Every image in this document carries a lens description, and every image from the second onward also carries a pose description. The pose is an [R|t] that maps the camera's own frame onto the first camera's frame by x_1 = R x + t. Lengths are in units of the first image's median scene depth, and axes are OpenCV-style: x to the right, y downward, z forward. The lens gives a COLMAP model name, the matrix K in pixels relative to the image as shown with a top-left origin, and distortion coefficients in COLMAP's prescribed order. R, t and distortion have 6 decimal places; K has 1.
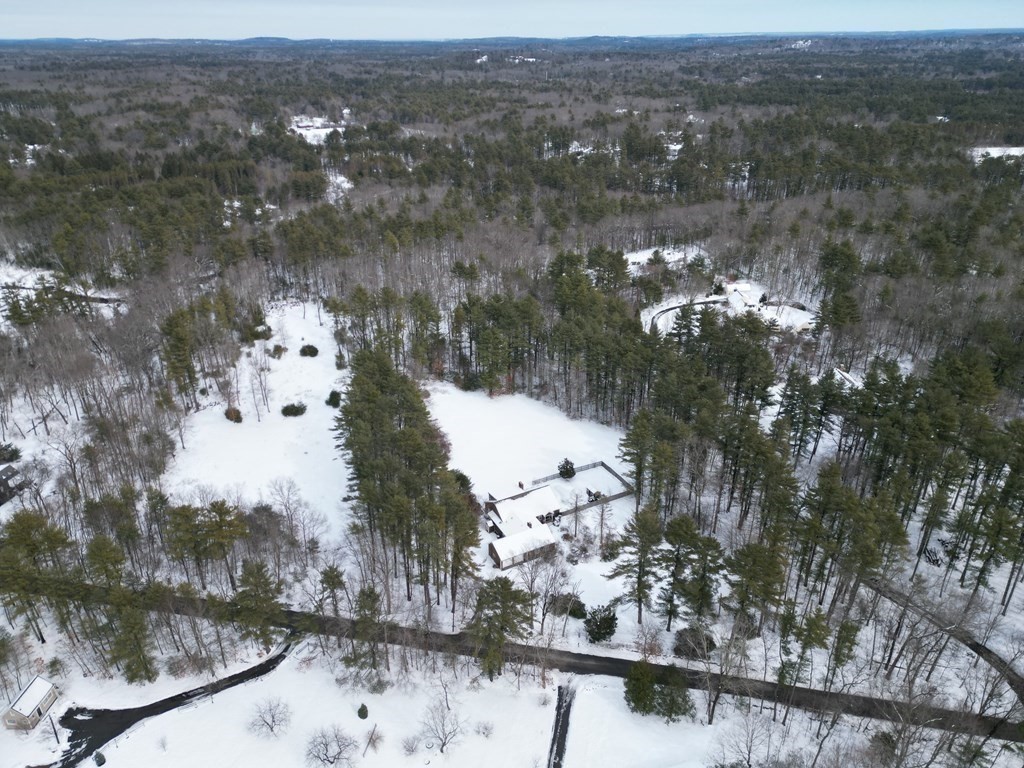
lens RADIAL K [[711.1, 0, 512.0], [0, 711.1, 384.0], [0, 0, 1]] dist [0.085561, -0.073202]
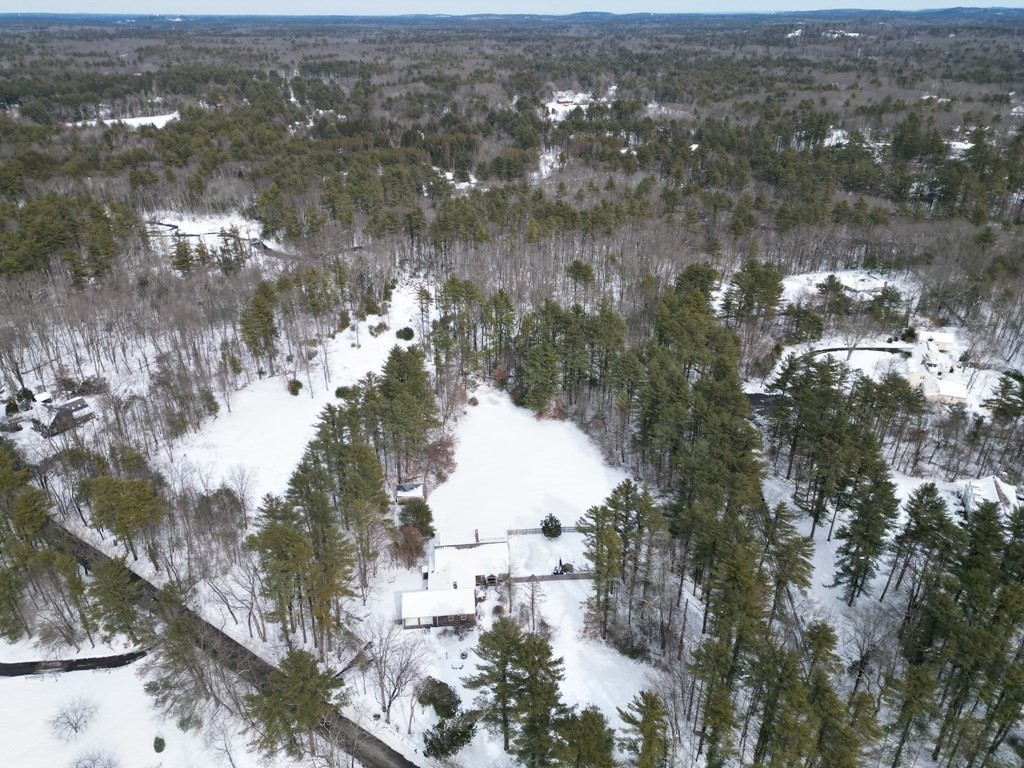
lens RADIAL K [[711.1, 0, 512.0], [0, 711.1, 384.0], [0, 0, 1]] dist [0.085561, -0.073202]
pose [[0.920460, 0.181799, -0.345980, 0.115332], [-0.171836, 0.983325, 0.059538, -0.034667], [0.351035, 0.004650, 0.936351, 0.072839]]
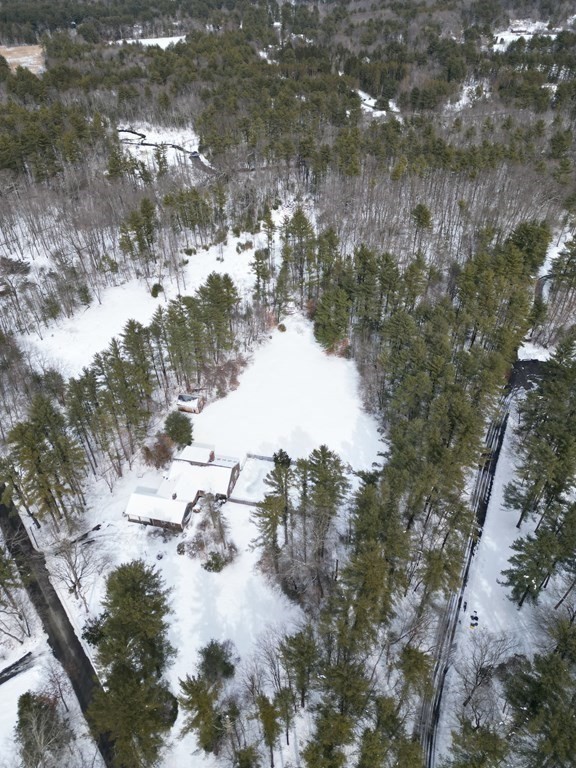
lens RADIAL K [[533.5, 0, 285.9], [0, 533.5, 387.0], [0, 0, 1]] dist [0.080480, -0.073559]
pose [[0.753151, 0.415219, -0.510252, 0.160717], [-0.279345, 0.904095, 0.323386, -0.081031], [0.595592, -0.101022, 0.796909, 0.166705]]
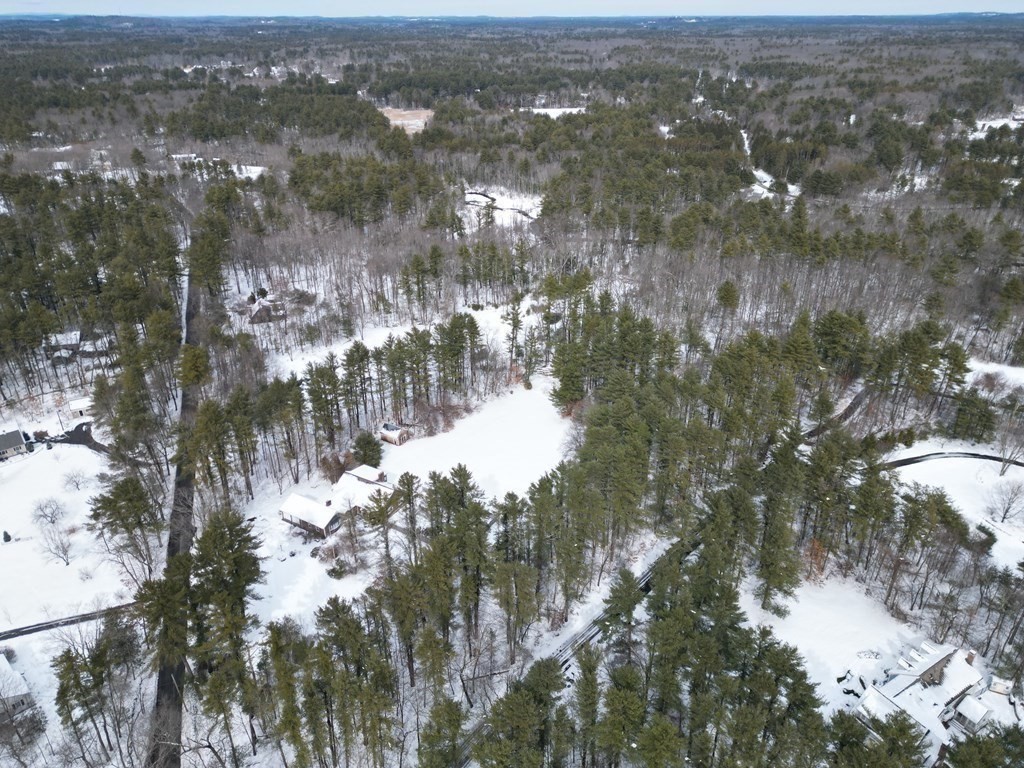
lens RADIAL K [[711.1, 0, 512.0], [0, 711.1, 384.0], [0, 0, 1]] dist [0.085561, -0.073202]
pose [[0.517075, 0.395444, -0.759117, 0.290802], [-0.373522, 0.902226, 0.215568, -0.090892], [0.770140, 0.172082, 0.614225, 0.185022]]
